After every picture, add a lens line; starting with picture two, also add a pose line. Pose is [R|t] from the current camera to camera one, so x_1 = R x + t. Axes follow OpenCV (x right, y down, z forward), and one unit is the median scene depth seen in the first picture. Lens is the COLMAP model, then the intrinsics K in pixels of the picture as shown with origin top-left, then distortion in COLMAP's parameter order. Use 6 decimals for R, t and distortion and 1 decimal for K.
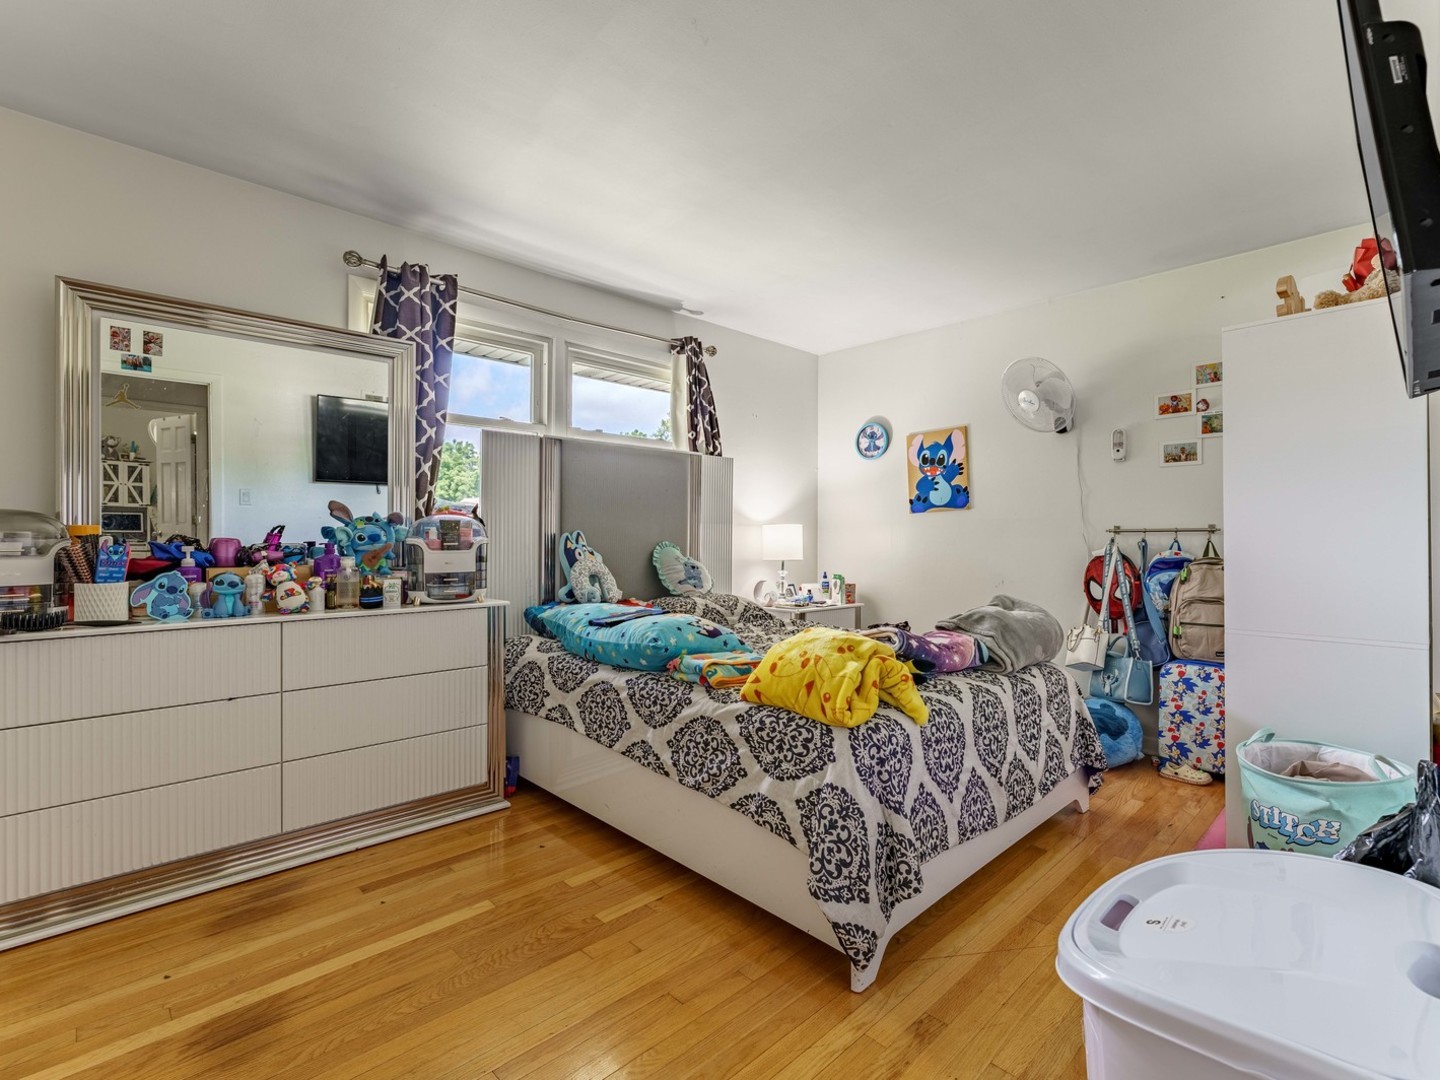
lens RADIAL K [[671.6, 0, 719.3], [0, 671.6, 526.6], [0, 0, 1]] dist [0.001385, -0.000123]
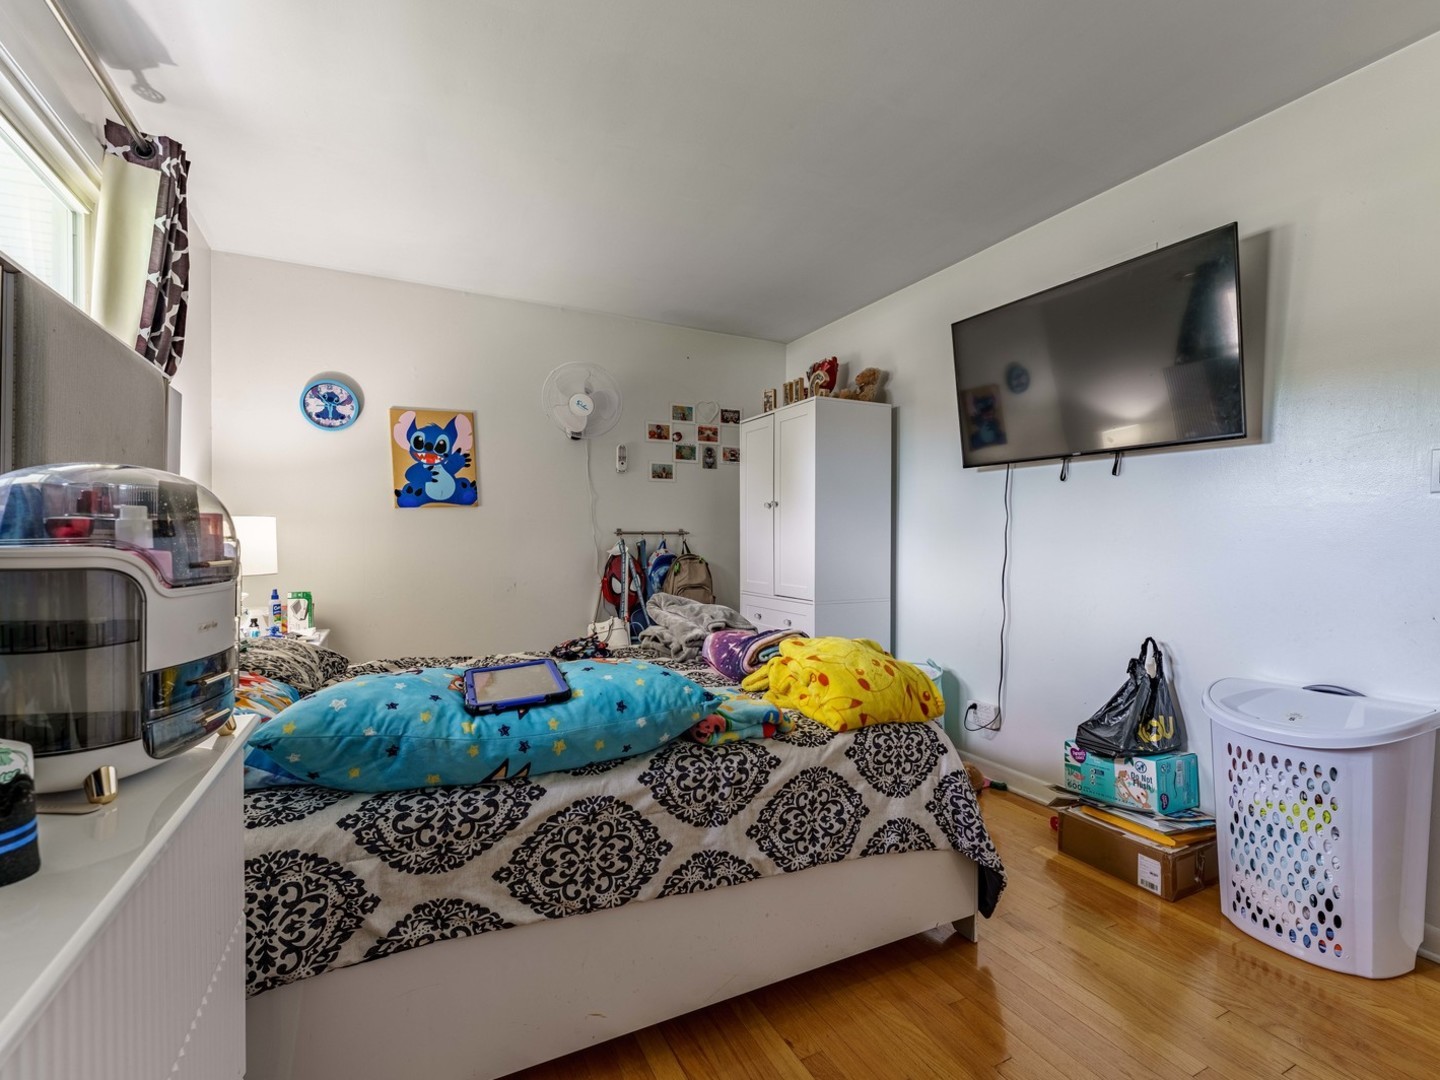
lens RADIAL K [[673.5, 0, 720.0], [0, 673.5, 540.0], [0, 0, 1]] dist [0.002311, 0.000522]
pose [[0.284795, -0.002438, 0.958585, -0.465164], [-0.019828, 0.999768, 0.008433, 0.005426], [-0.958383, -0.021409, 0.284681, 0.508314]]
